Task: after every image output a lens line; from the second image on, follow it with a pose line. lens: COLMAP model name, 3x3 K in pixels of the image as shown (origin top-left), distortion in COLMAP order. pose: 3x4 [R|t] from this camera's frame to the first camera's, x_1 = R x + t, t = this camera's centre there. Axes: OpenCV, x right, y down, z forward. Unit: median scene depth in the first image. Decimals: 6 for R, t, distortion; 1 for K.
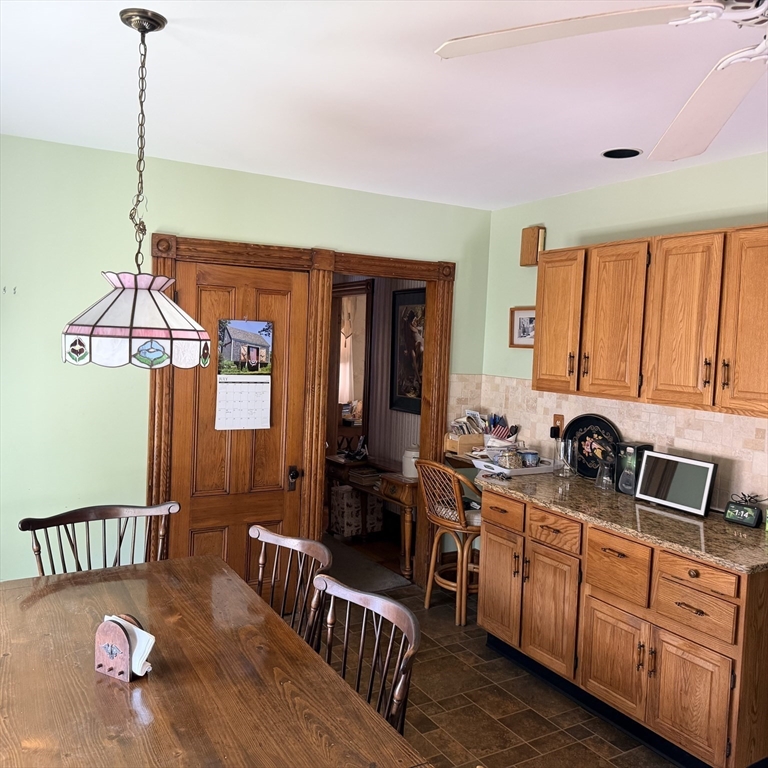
lens RADIAL K [[703.8, 0, 384.0], [0, 703.8, 384.0], [0, 0, 1]] dist [0.113130, -0.200647]
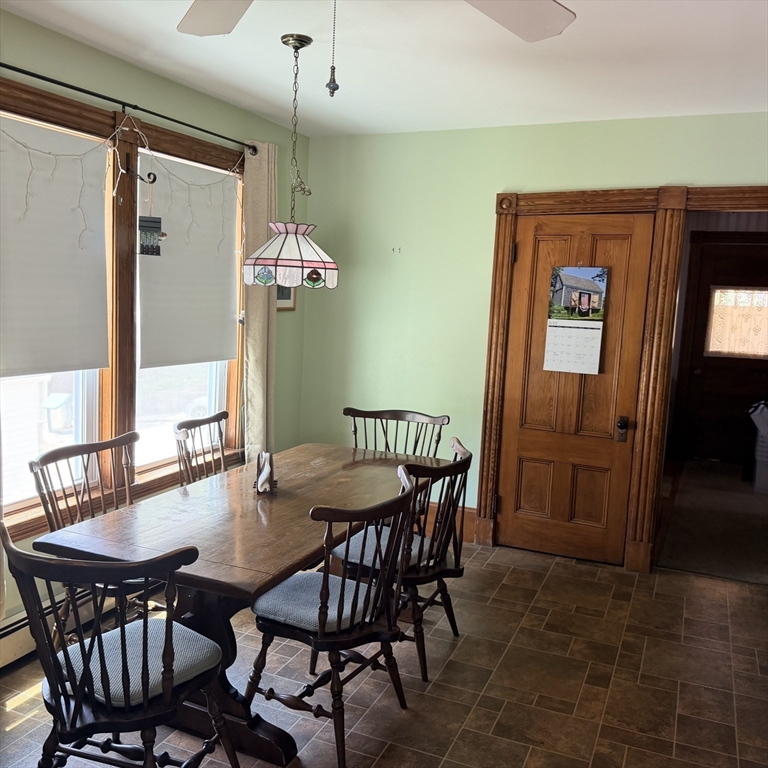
lens RADIAL K [[703.8, 0, 384.0], [0, 703.8, 384.0], [0, 0, 1]] dist [0.113130, -0.200647]
pose [[0.586896, 0.090744, -0.804561, 0.487734], [-0.068035, 0.995712, 0.062674, 0.034642], [0.806799, 0.017955, 0.590553, 0.159732]]
